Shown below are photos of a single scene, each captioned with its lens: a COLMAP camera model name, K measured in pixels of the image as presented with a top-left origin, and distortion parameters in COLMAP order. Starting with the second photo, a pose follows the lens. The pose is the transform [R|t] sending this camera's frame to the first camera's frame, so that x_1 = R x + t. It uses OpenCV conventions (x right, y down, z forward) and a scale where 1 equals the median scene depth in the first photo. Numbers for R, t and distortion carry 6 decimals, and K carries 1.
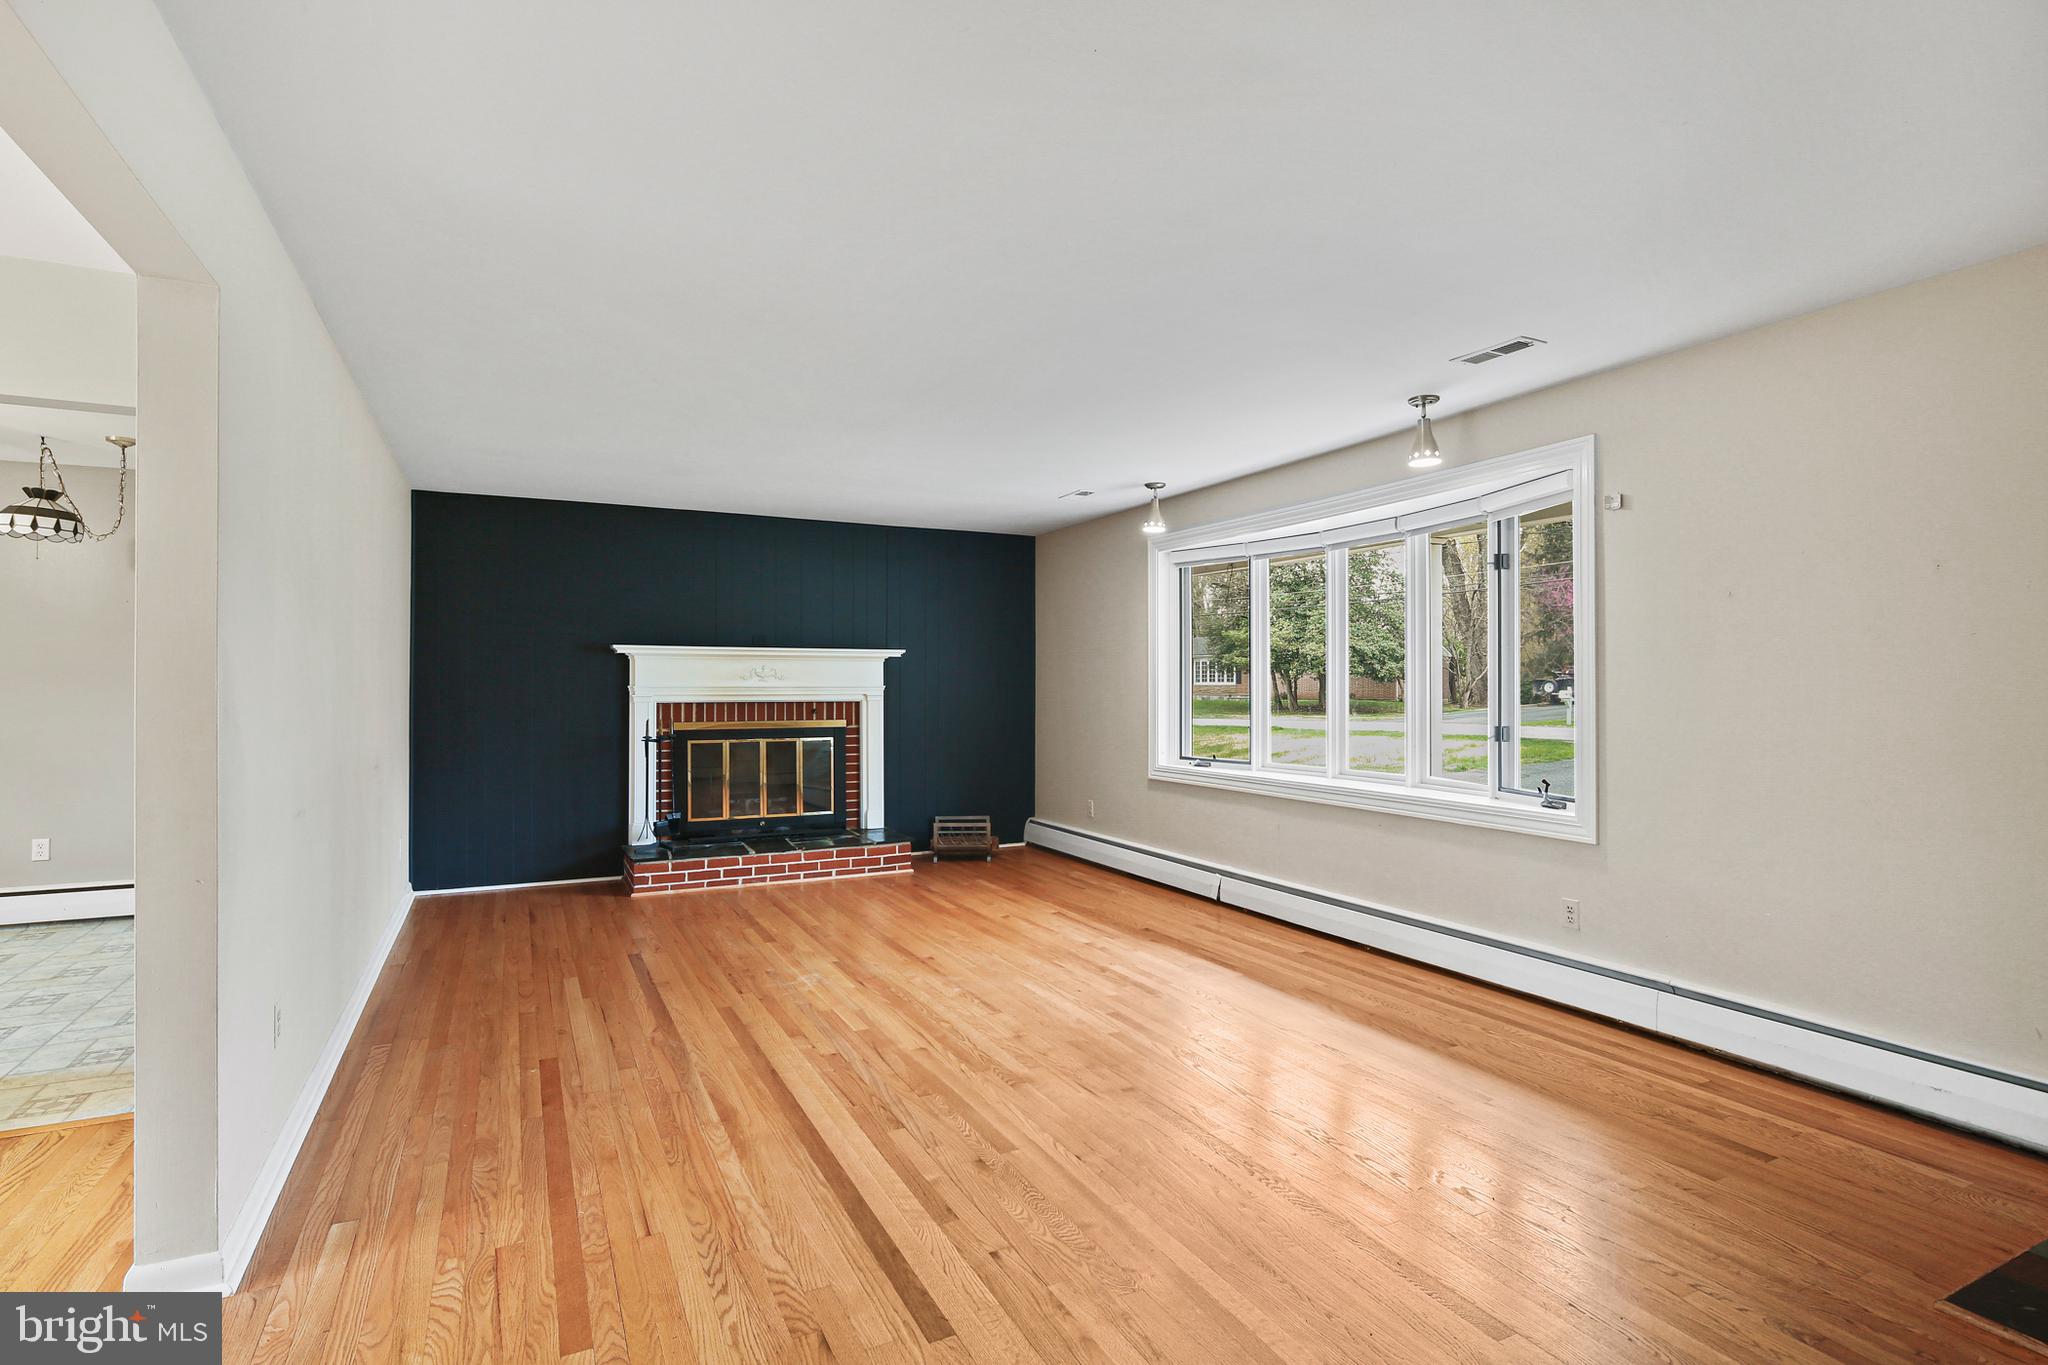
lens RADIAL K [[998.3, 0, 1037.4], [0, 998.3, 656.3], [0, 0, 1]] dist [0.001072, -0.000724]
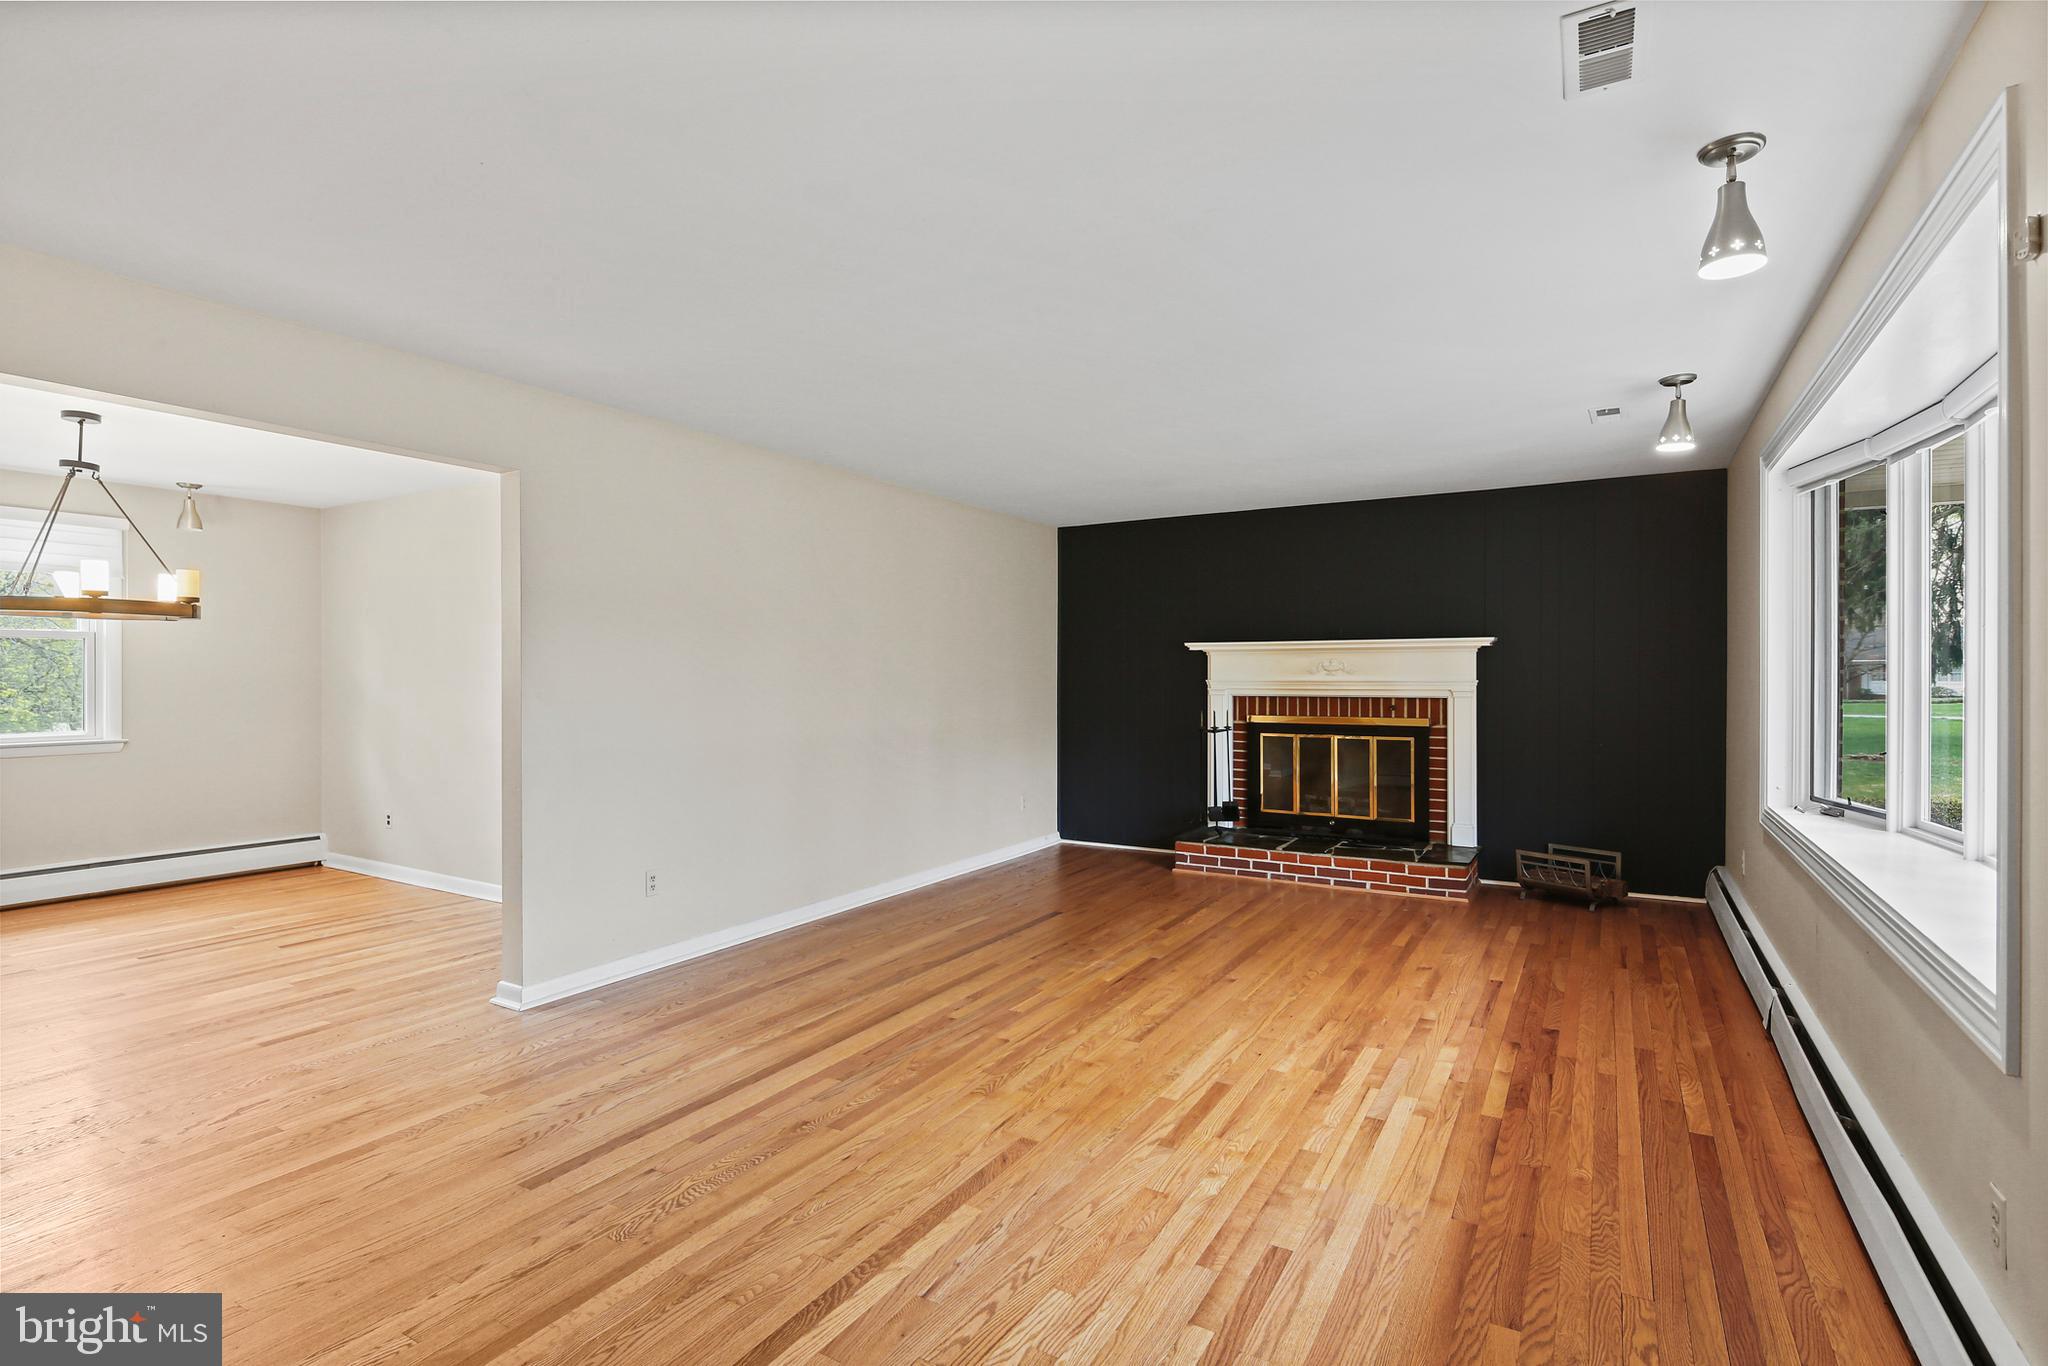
lens RADIAL K [[998.3, 0, 1037.4], [0, 998.3, 656.8], [0, 0, 1]] dist [0.001072, -0.000724]
pose [[0.537519, -0.016791, -0.843085, 0.434161], [0.025511, 0.999668, -0.003645, 0.003897], [0.842866, -0.019549, 0.537768, 0.276408]]
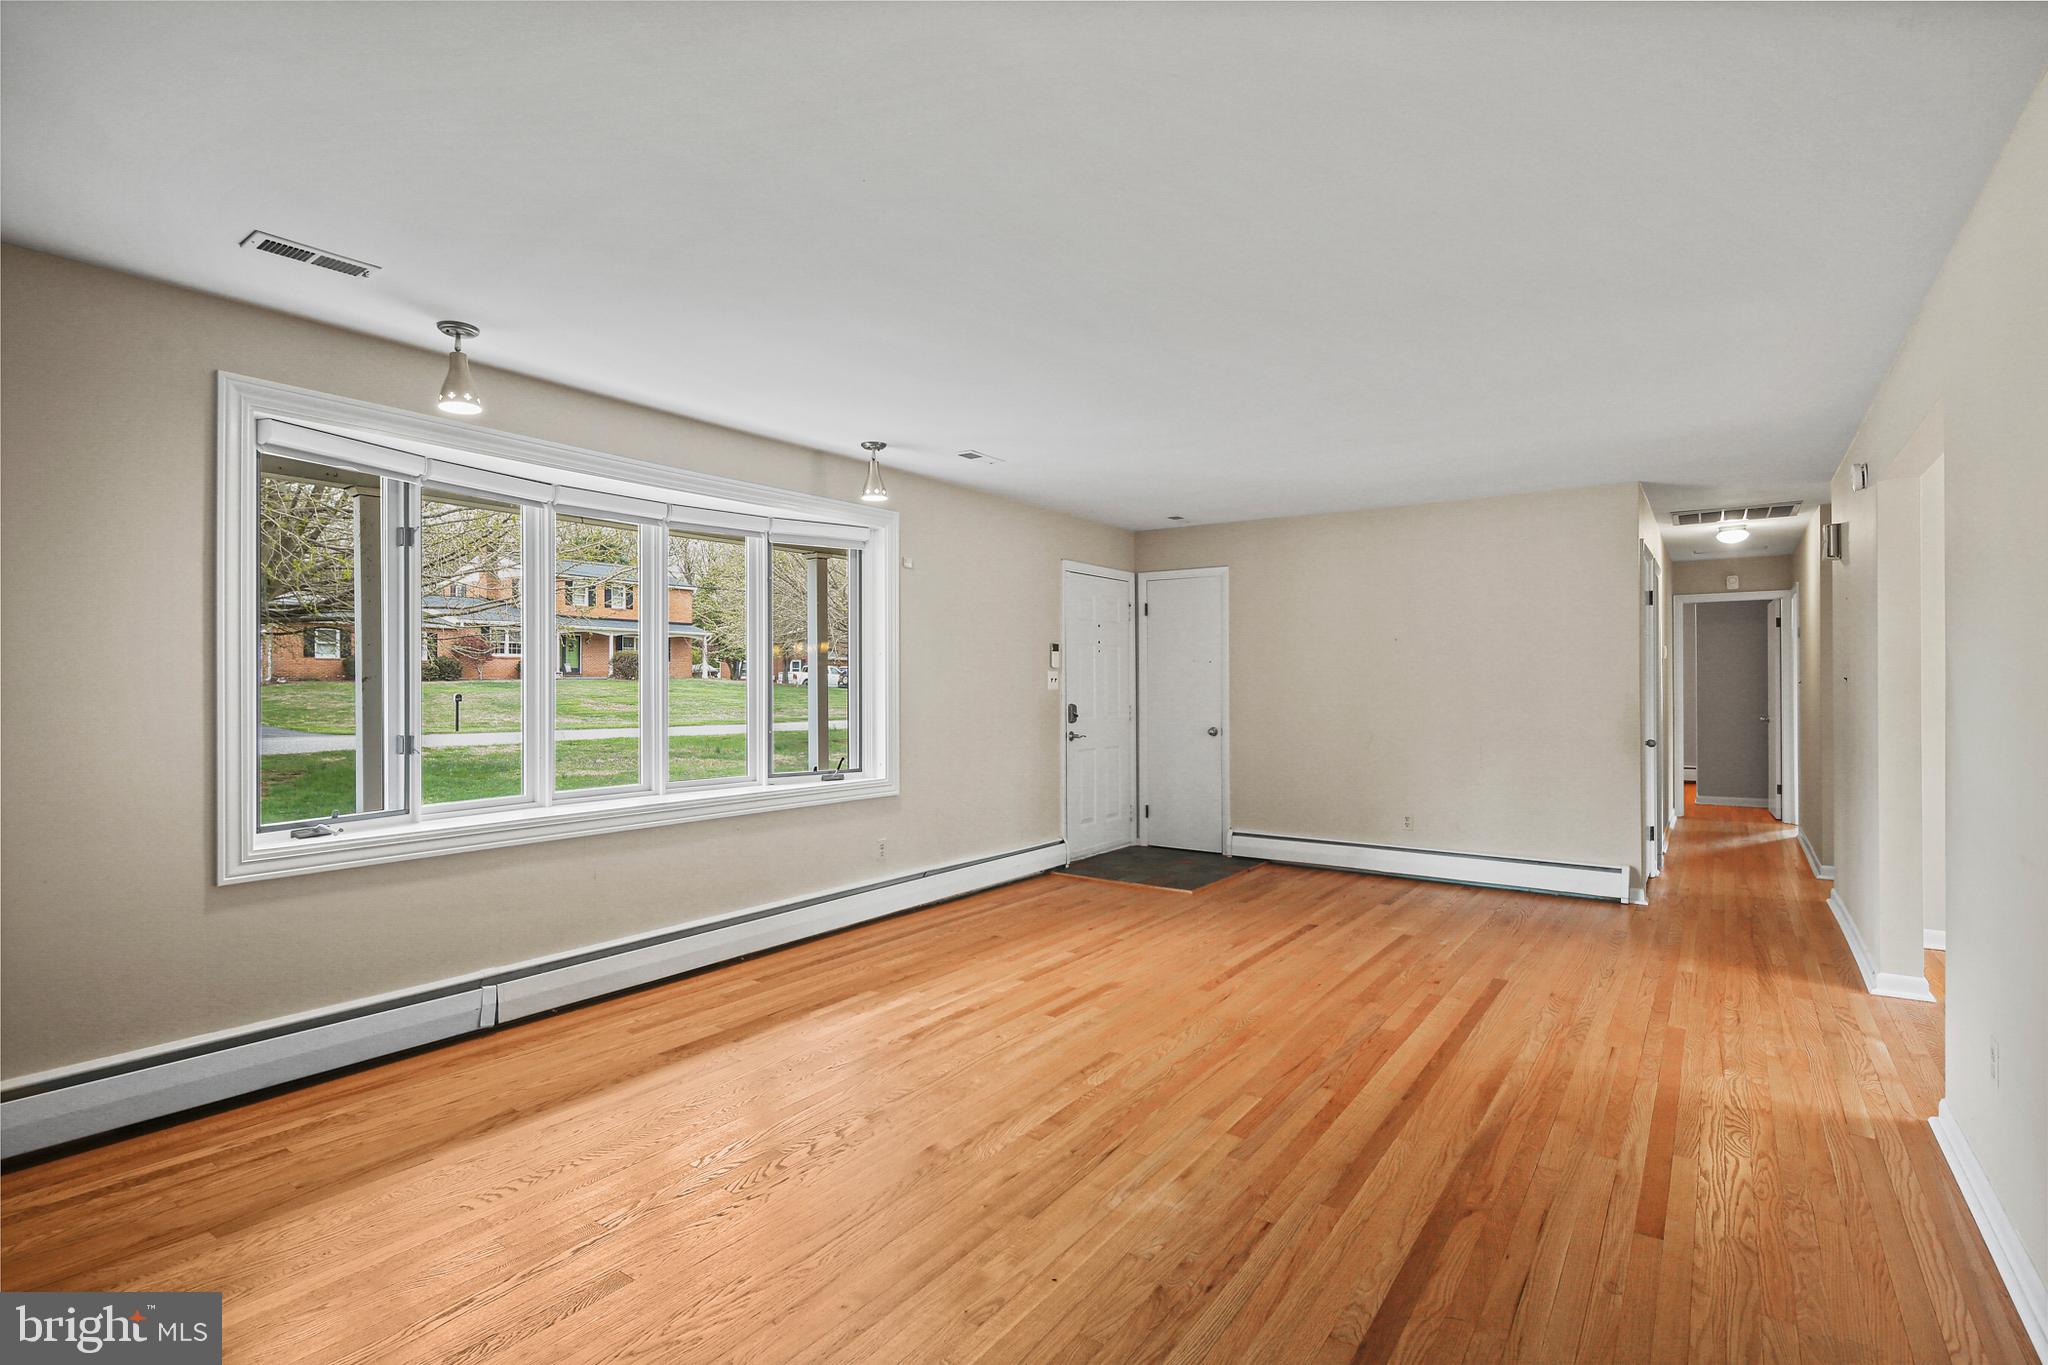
lens RADIAL K [[965.5, 0, 1010.8], [0, 965.5, 681.5], [0, 0, 1]] dist [-0.001962, -0.000540]
pose [[-0.436584, 0.003936, 0.899655, -0.487237], [-0.024007, 0.999583, -0.016023, 0.025781], [-0.899343, -0.028593, -0.436308, 0.922218]]
